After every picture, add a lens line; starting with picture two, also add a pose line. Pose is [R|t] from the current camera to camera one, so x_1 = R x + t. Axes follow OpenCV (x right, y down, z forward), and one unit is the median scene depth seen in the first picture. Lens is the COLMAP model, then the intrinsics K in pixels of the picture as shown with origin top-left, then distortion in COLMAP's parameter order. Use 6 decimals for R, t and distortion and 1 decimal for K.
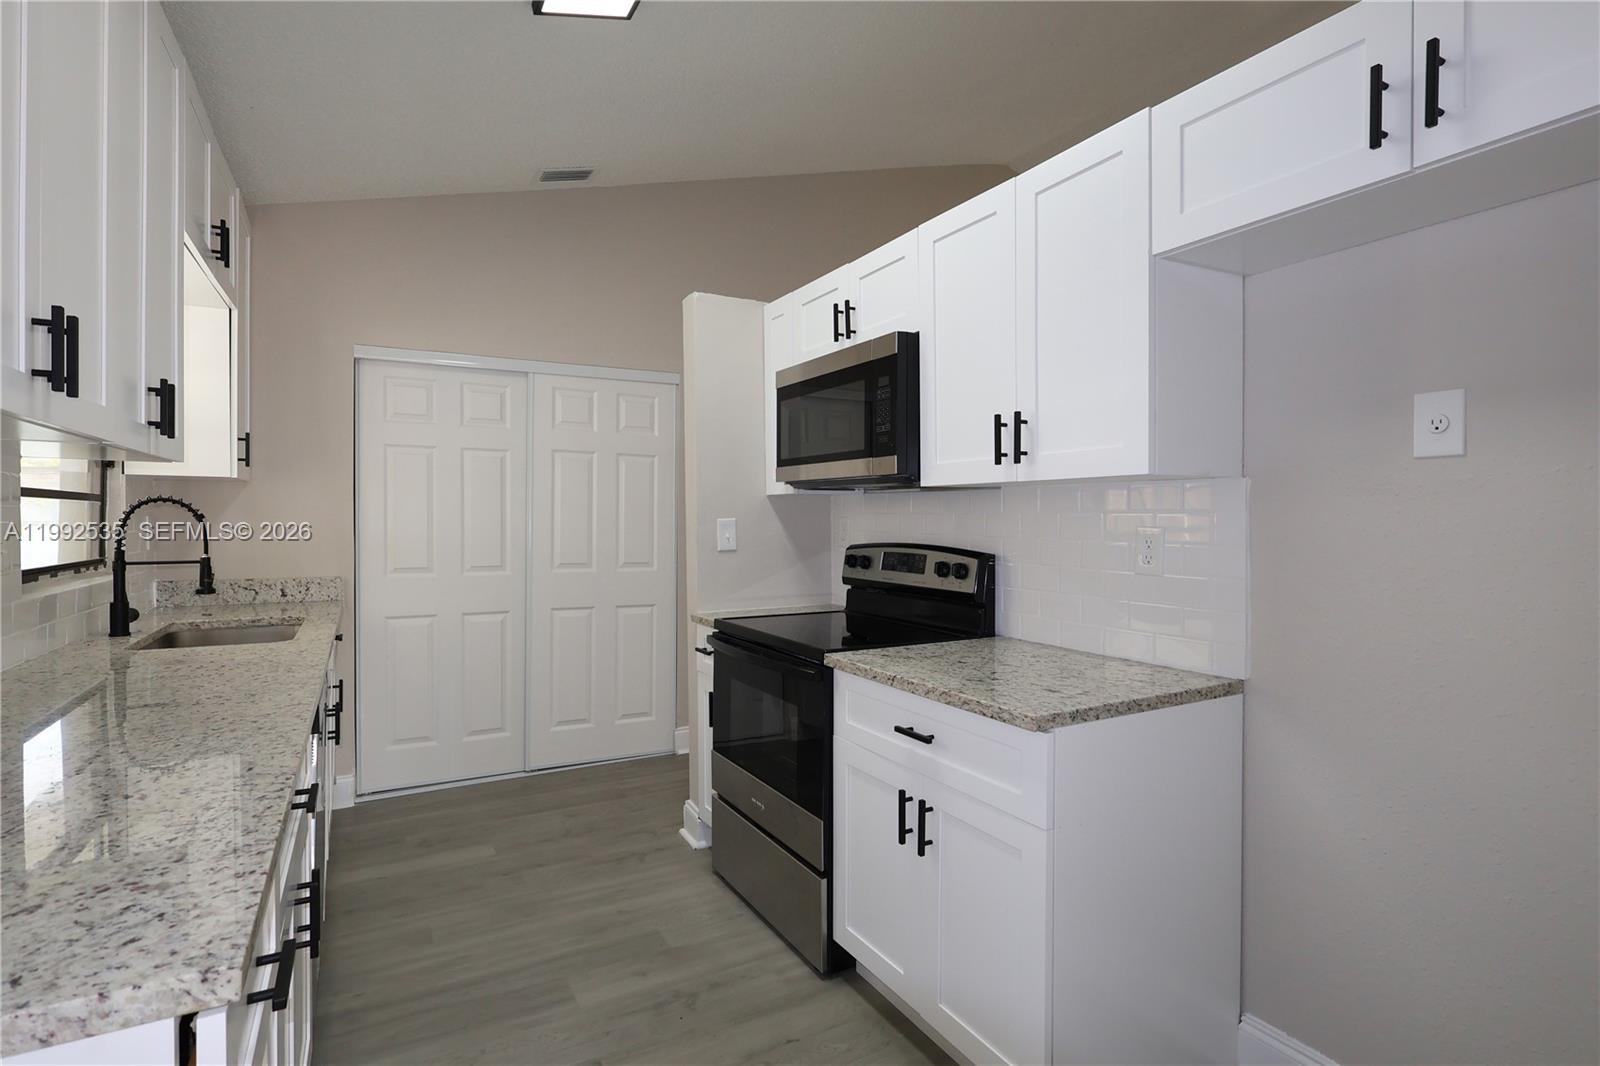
lens RADIAL K [[737.5, 0, 796.5], [0, 737.5, 524.2], [0, 0, 1]] dist [0.001671, 0.001606]
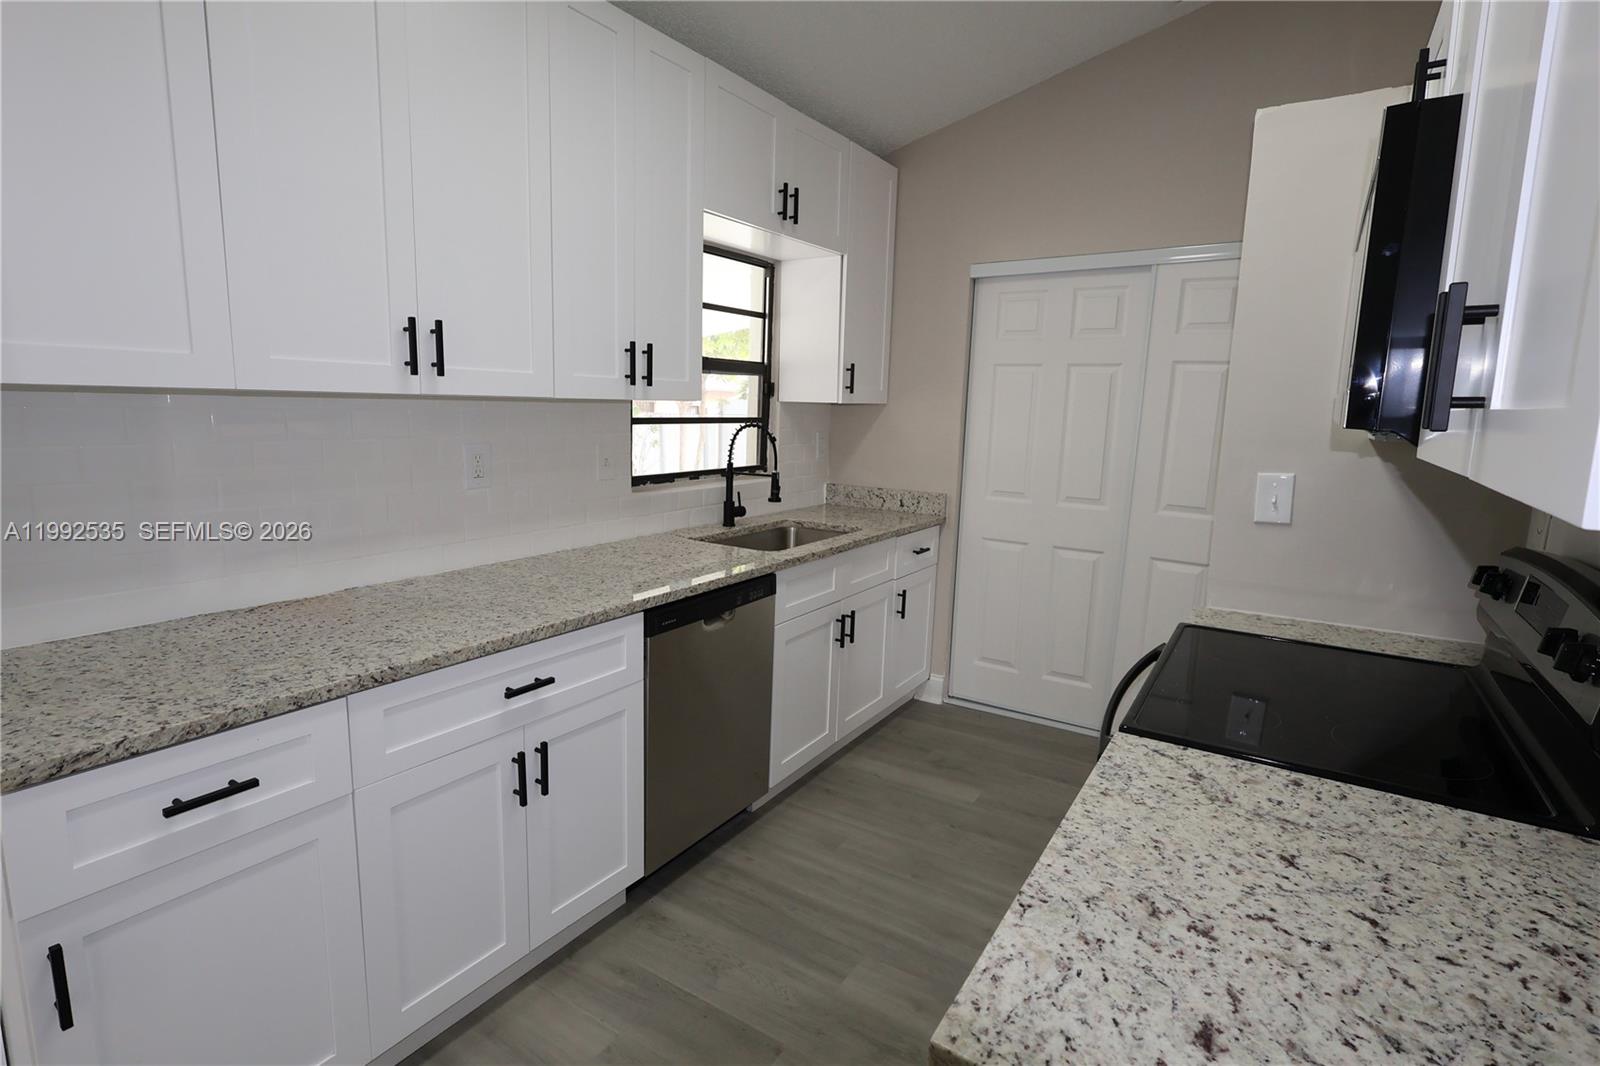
lens RADIAL K [[773.1, 0, 801.0], [0, 773.1, 527.3], [0, 0, 1]] dist [-0.000638, 0.000021]
pose [[0.507131, 0.144829, -0.849613, 0.269773], [-0.032999, 0.988320, 0.148777, -0.047192], [0.861237, -0.047413, 0.505987, 0.302597]]
